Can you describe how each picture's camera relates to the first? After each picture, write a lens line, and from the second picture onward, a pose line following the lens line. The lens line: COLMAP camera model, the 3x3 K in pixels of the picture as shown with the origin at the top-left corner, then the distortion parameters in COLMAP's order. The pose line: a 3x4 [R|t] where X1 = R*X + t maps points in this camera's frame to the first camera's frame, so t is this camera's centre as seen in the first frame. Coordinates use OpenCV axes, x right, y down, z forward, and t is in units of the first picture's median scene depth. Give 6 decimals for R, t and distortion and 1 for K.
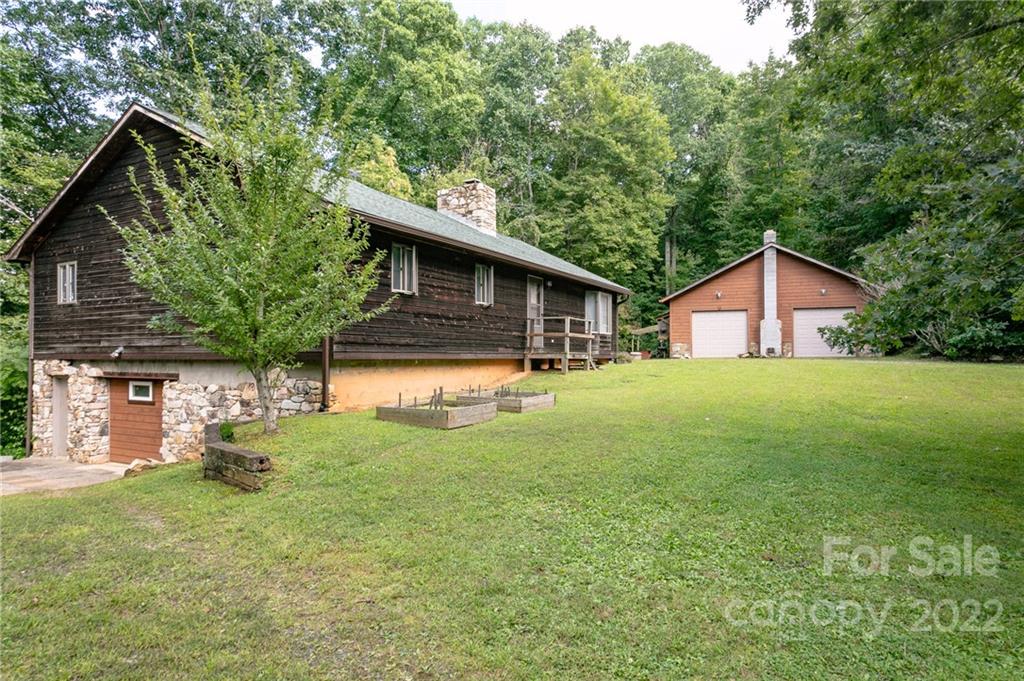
lens RADIAL K [[630.1, 0, 511.3], [0, 630.1, 351.6], [0, 0, 1]] dist [-0.004039, 0.000792]
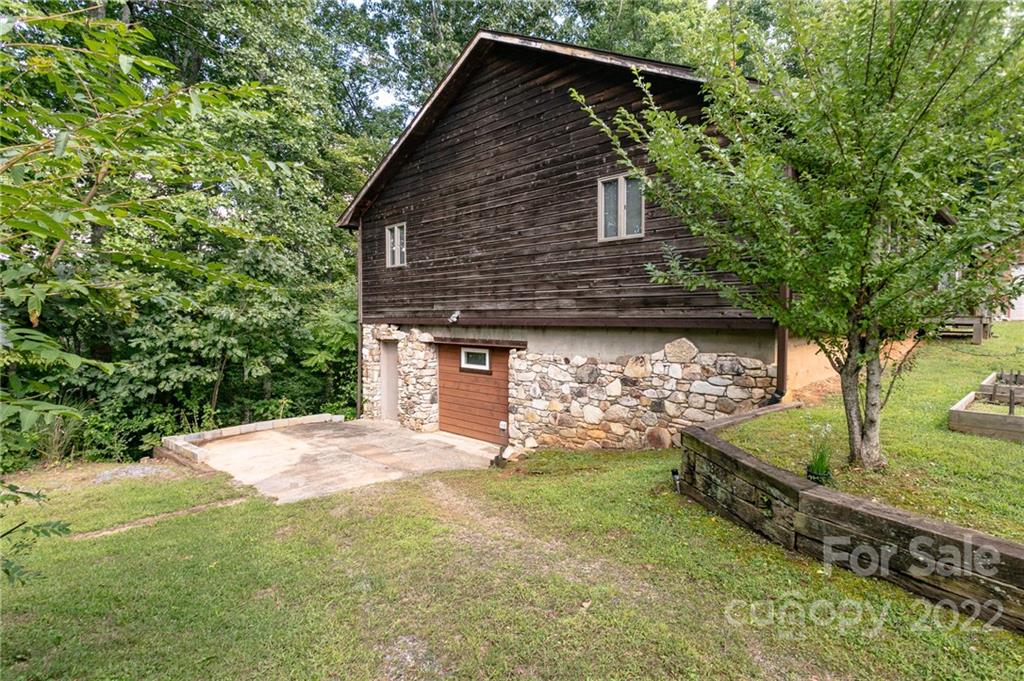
lens RADIAL K [[556.0, 0, 509.9], [0, 556.0, 335.3], [0, 0, 1]] dist [-0.003797, -0.000458]
pose [[0.954403, 0.009088, -0.298383, -0.284885], [0.003092, 0.999182, 0.040320, -0.004055], [0.298505, -0.039404, 0.953594, 0.229466]]
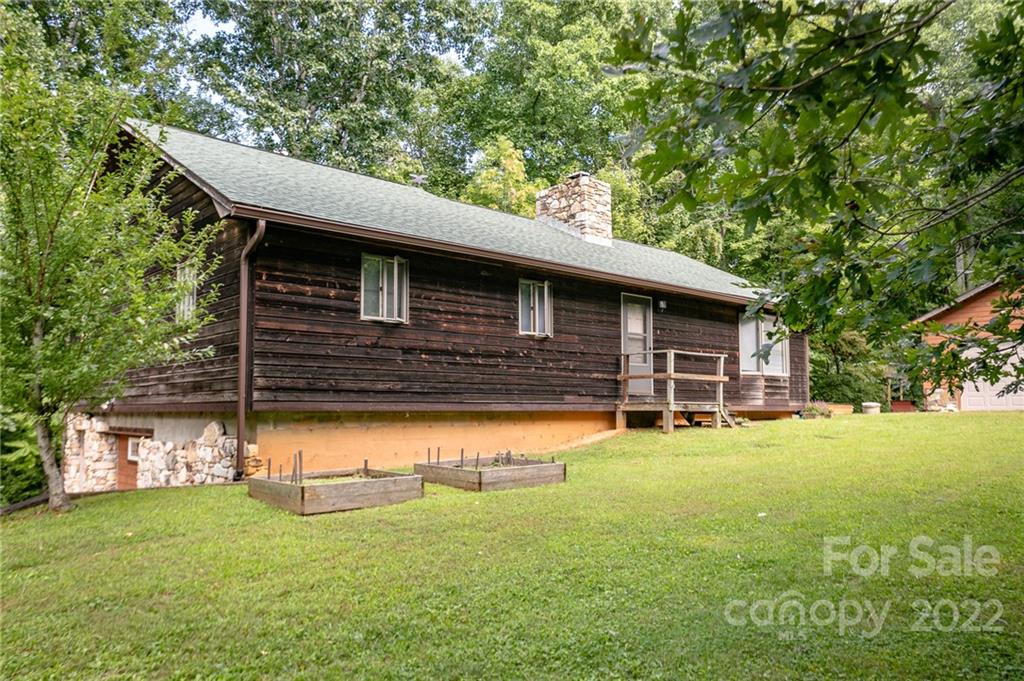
lens RADIAL K [[764.2, 0, 495.9], [0, 764.2, 362.2], [0, 0, 1]] dist [0.004720, -0.000128]
pose [[0.943551, -0.022555, -0.330459, 0.208458], [0.004243, 0.998420, -0.056030, 0.004785], [0.331200, 0.051465, 0.942156, 0.171876]]
